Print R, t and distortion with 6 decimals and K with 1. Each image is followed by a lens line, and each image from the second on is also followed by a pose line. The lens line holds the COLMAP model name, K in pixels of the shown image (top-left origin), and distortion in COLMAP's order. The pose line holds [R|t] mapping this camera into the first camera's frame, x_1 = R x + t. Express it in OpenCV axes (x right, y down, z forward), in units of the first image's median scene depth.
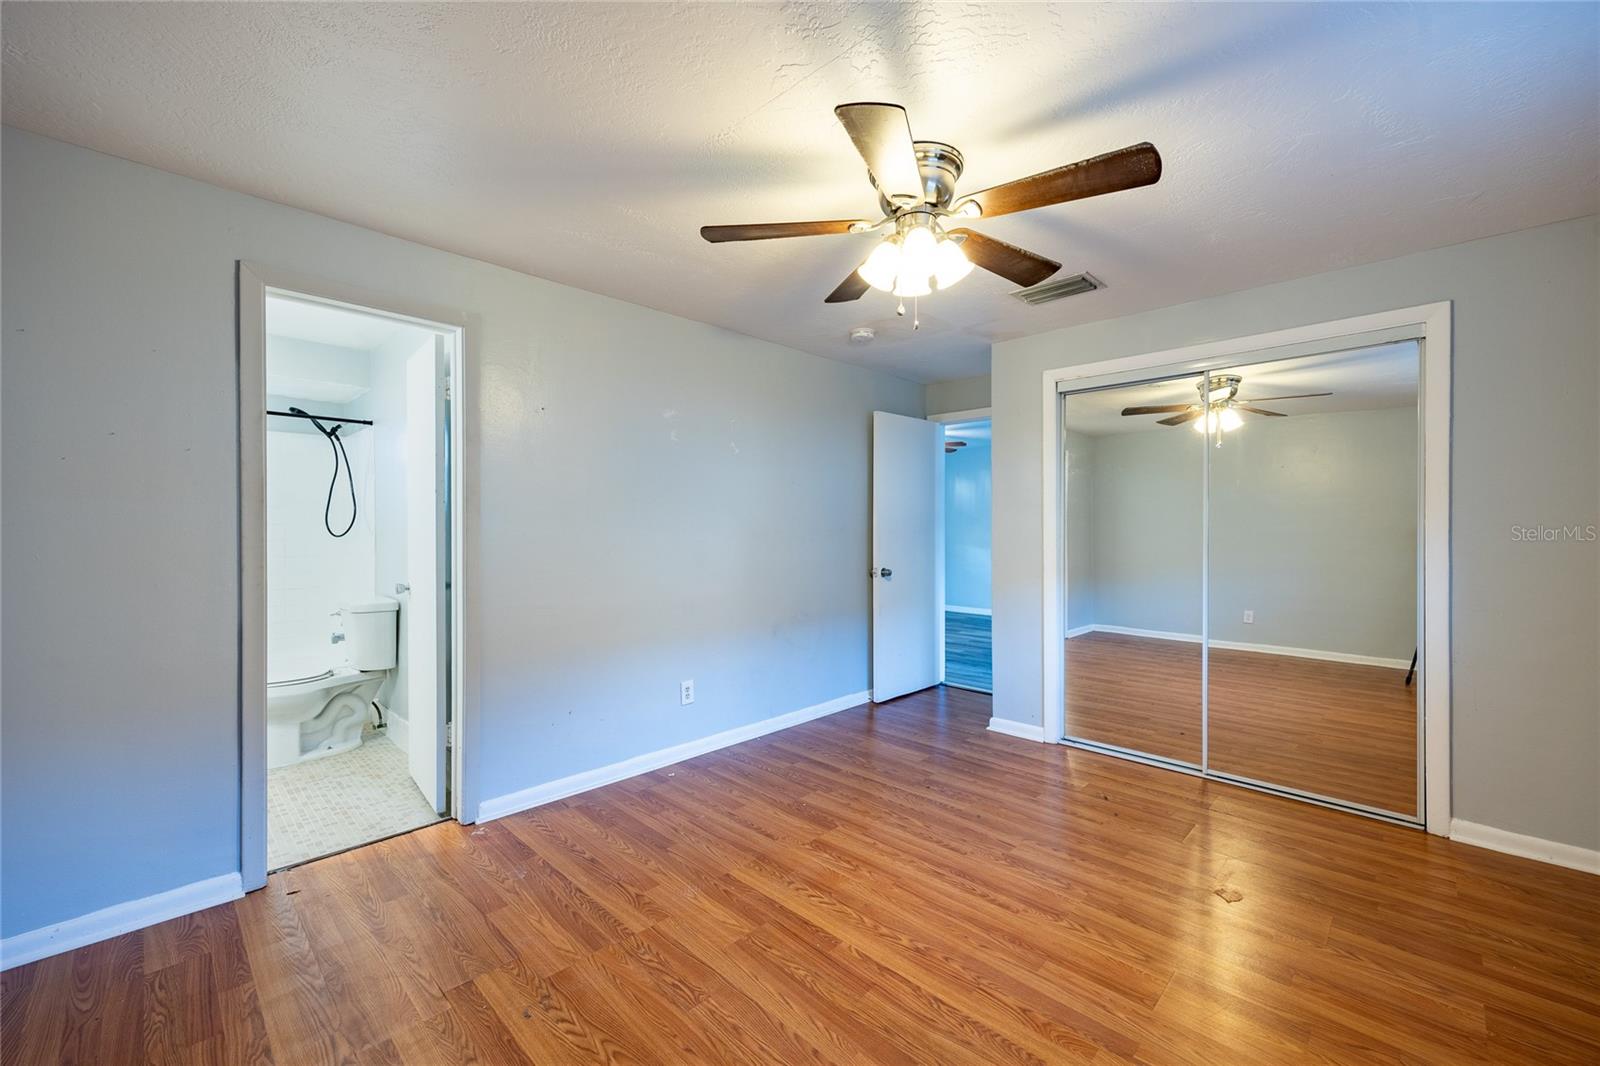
lens RADIAL K [[645.6, 0, 800.0], [0, 645.6, 533.0], [0, 0, 1]] dist [0.000964, -0.000045]
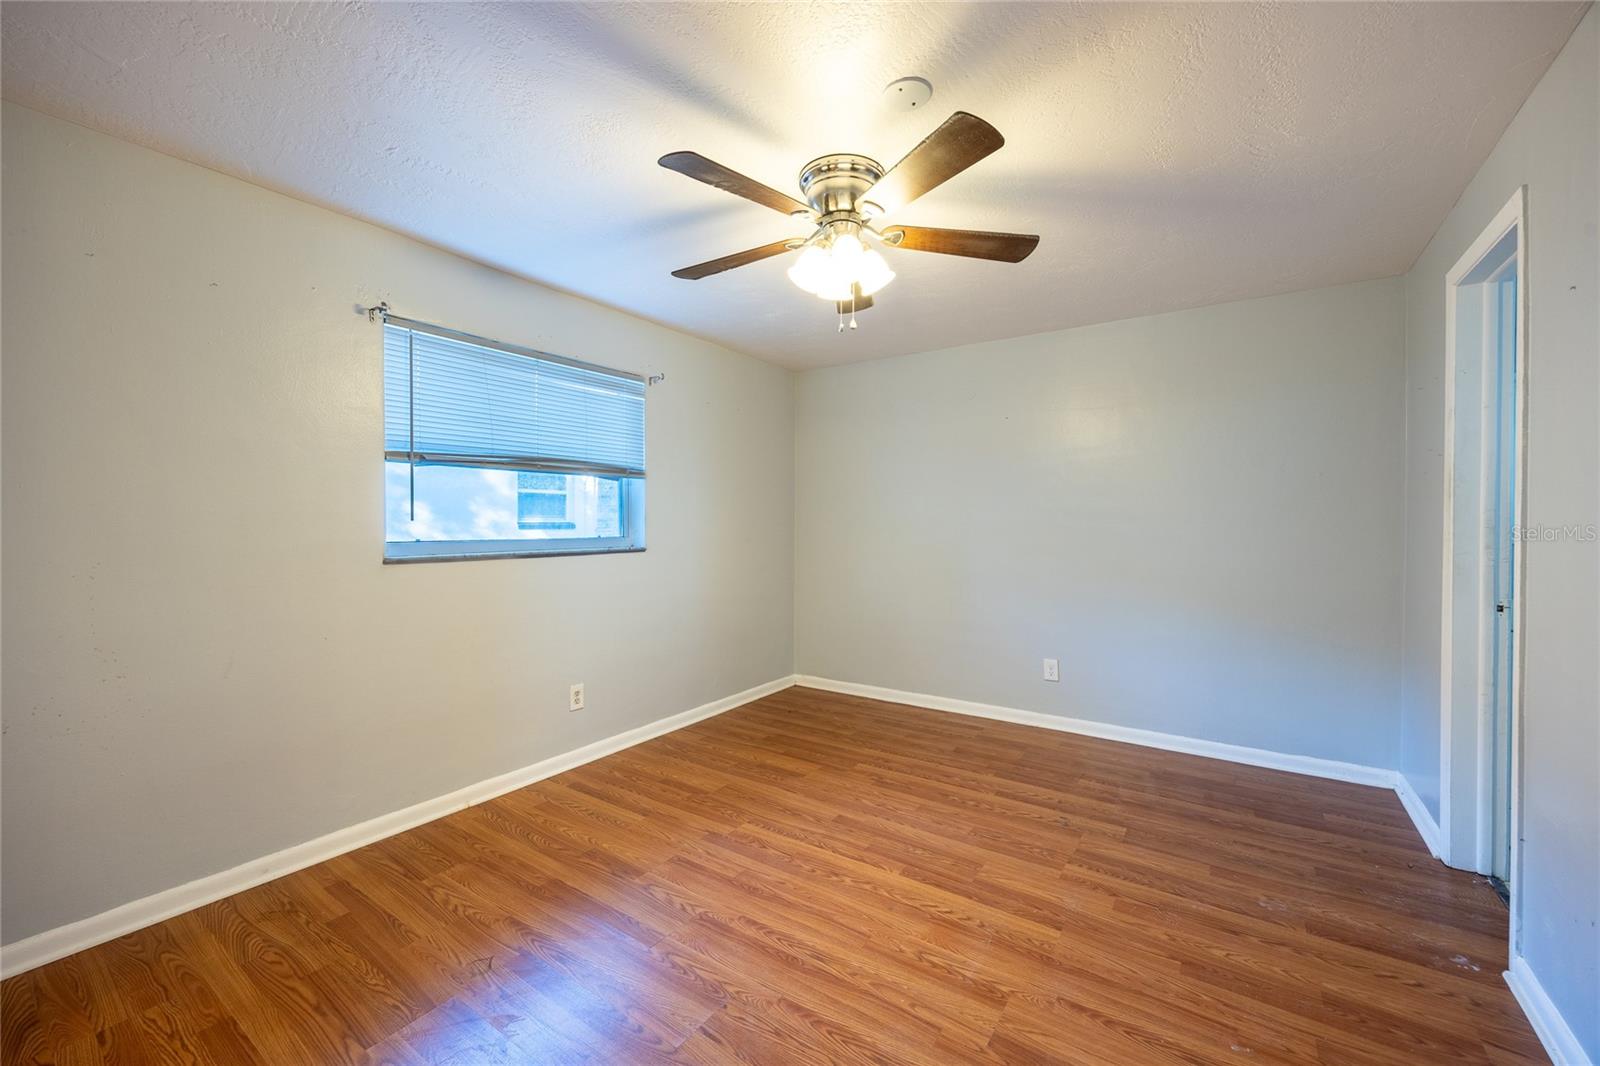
lens RADIAL K [[645.6, 0, 800.0], [0, 645.6, 533.0], [0, 0, 1]] dist [0.000964, -0.000045]
pose [[-0.984788, 0.002854, -0.173736, 0.416442], [-0.001476, 0.999692, 0.024787, -0.020187], [0.173753, 0.024666, -0.984480, 1.968643]]
